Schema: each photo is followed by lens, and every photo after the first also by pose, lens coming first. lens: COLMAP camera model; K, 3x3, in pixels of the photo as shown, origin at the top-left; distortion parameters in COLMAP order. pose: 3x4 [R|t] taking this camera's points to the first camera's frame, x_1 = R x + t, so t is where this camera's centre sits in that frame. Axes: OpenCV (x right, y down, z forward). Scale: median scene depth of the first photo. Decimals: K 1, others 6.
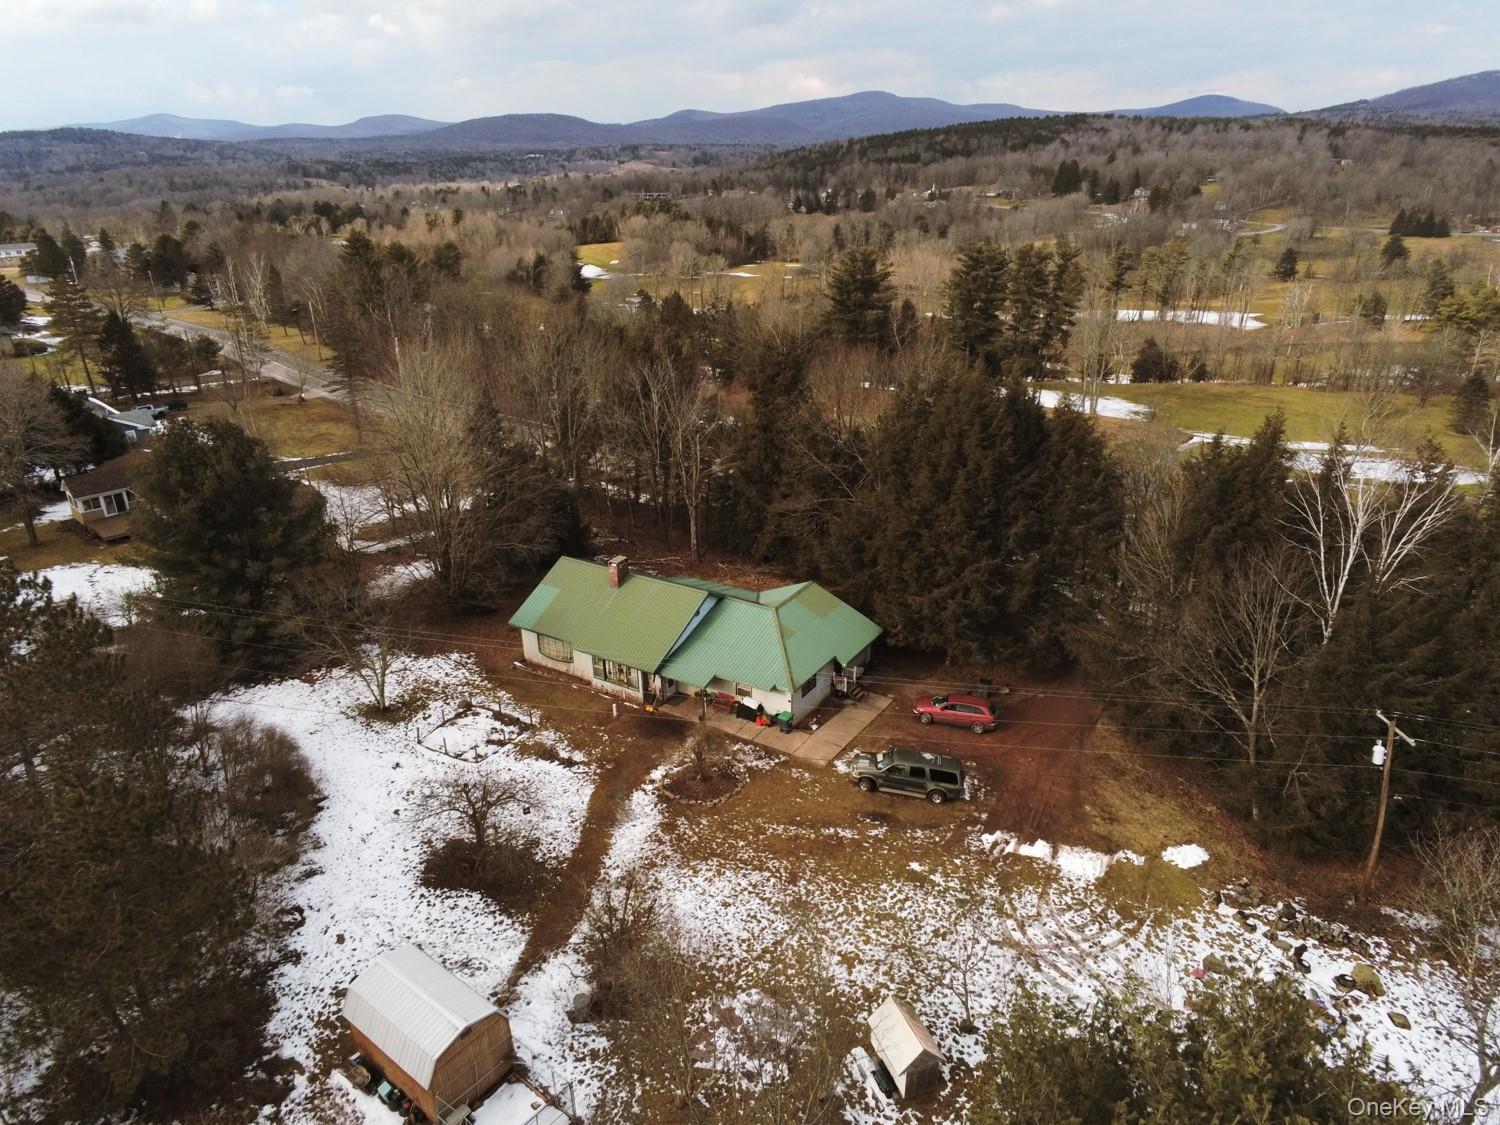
lens RADIAL K [[969.2, 0, 750.0], [0, 969.2, 562.5], [0, 0, 1]] dist [-0.000398, 0.004051]
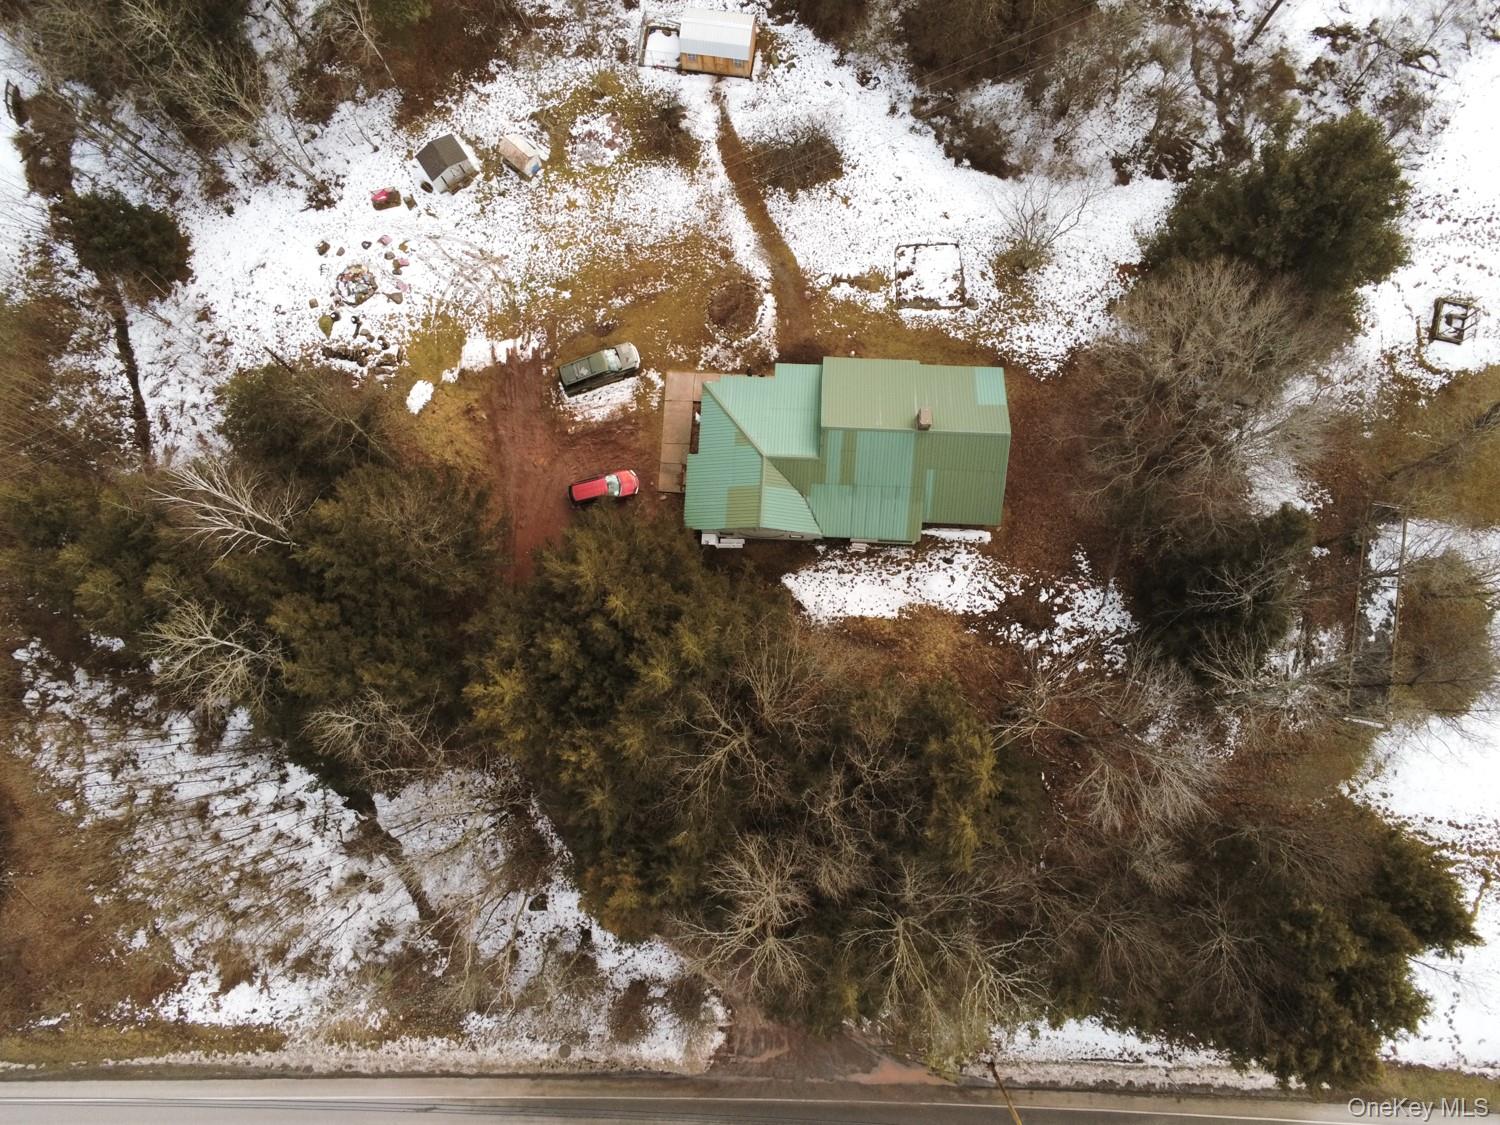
lens RADIAL K [[974.5, 0, 753.5], [0, 974.5, 556.6], [0, 0, 1]] dist [-0.000549, 0.004939]
pose [[-0.869310, 0.493837, -0.020595, 0.149485], [-0.131410, -0.190755, 0.972802, -1.369516], [0.476477, 0.848373, 0.230721, 1.145745]]
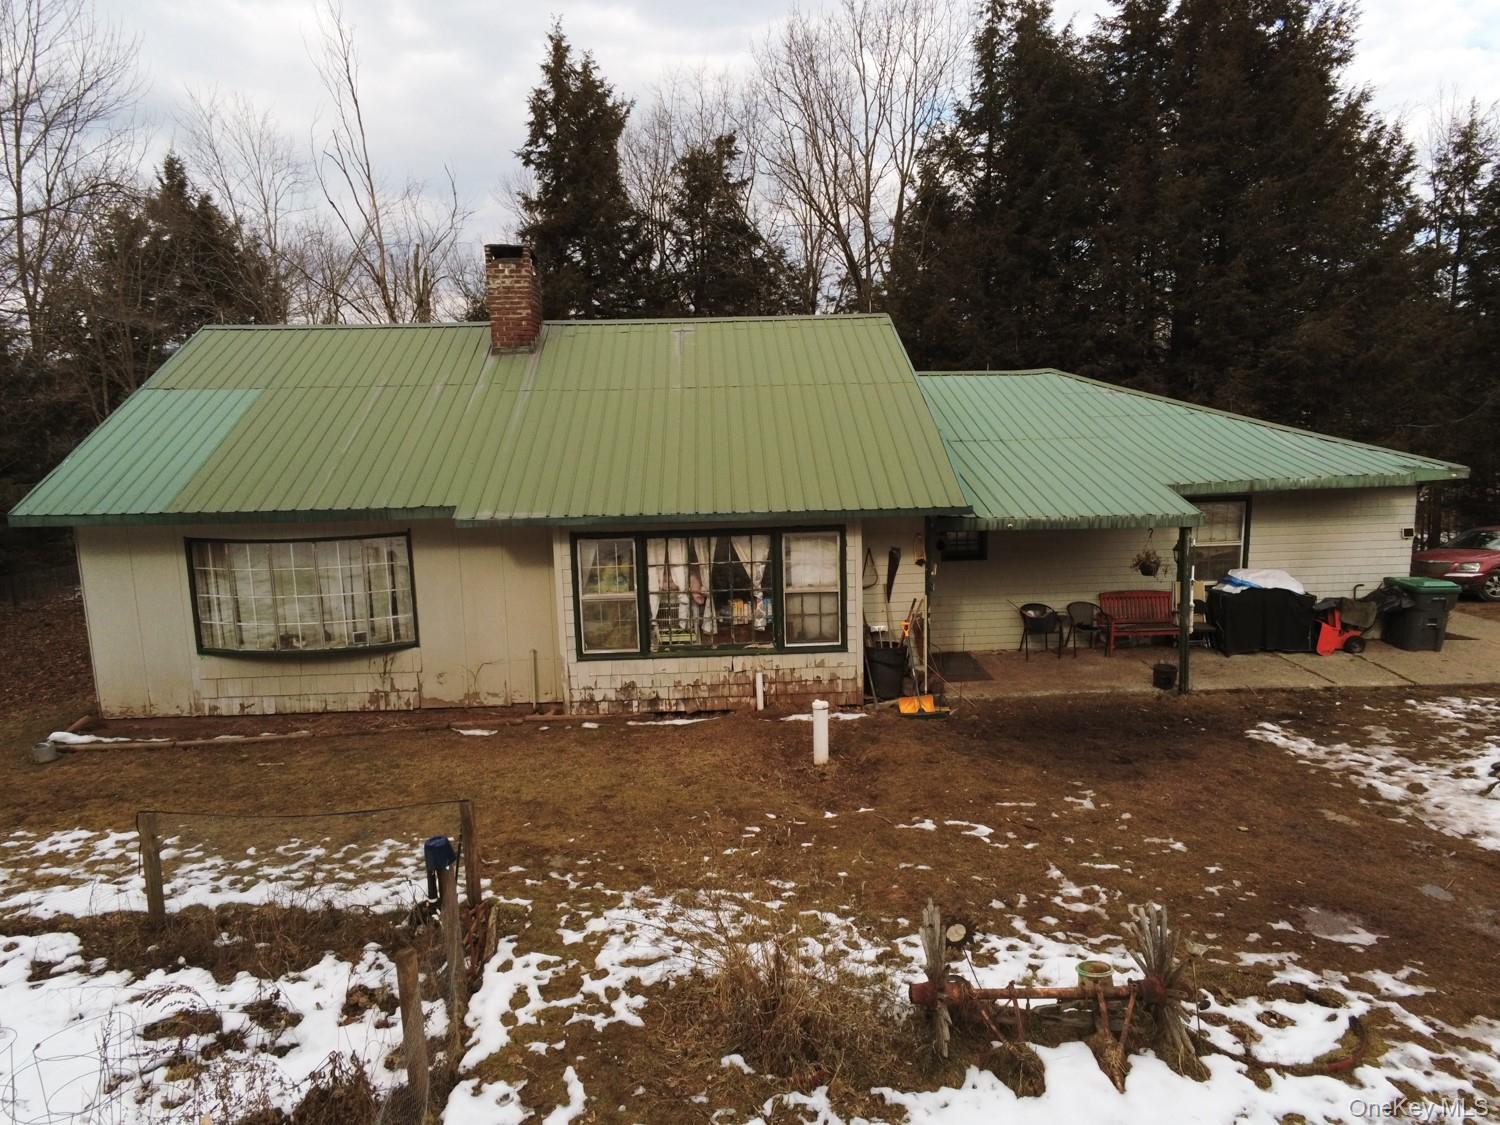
lens RADIAL K [[969.2, 0, 750.0], [0, 969.2, 562.5], [0, 0, 1]] dist [-0.000398, 0.004051]
pose [[0.819828, -0.090528, 0.565409, -0.340877], [0.222947, 0.959970, -0.169565, 0.195435], [-0.527425, 0.265070, 0.807193, 1.096270]]
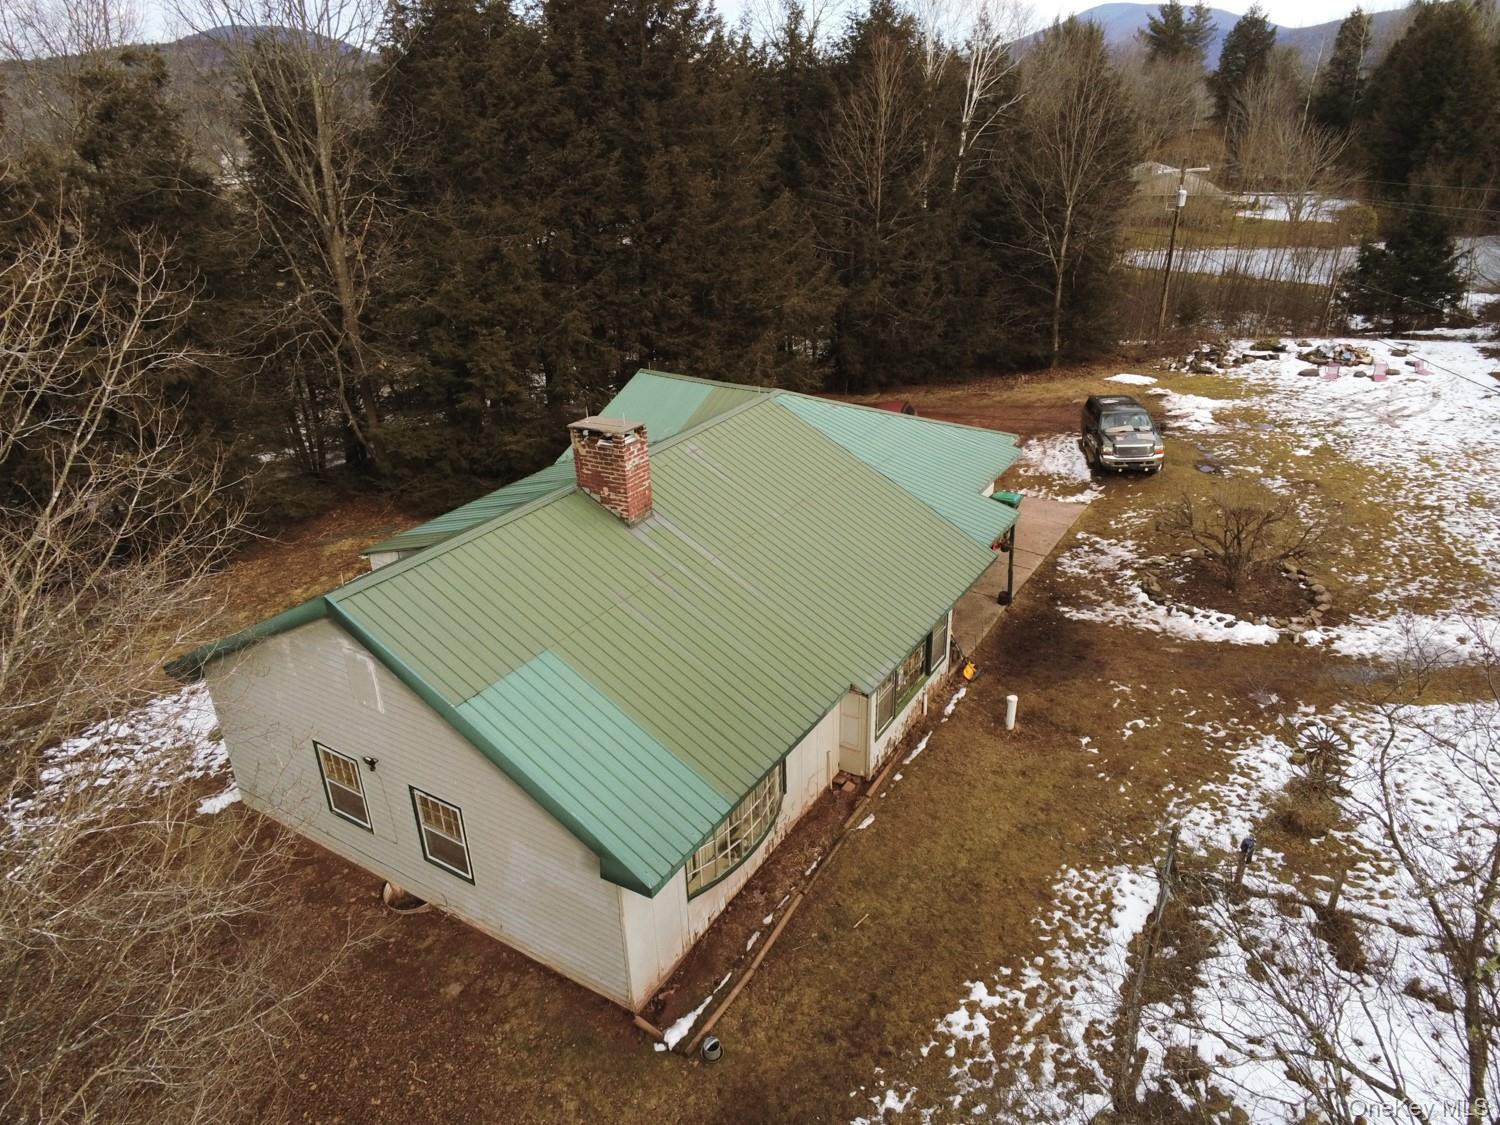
lens RADIAL K [[969.2, 0, 750.0], [0, 969.2, 562.5], [0, 0, 1]] dist [-0.000398, 0.004051]
pose [[-0.013856, -0.399883, 0.916461, -0.570859], [0.401897, 0.837028, 0.371300, -0.078583], [-0.915580, 0.373468, 0.149114, 1.325963]]
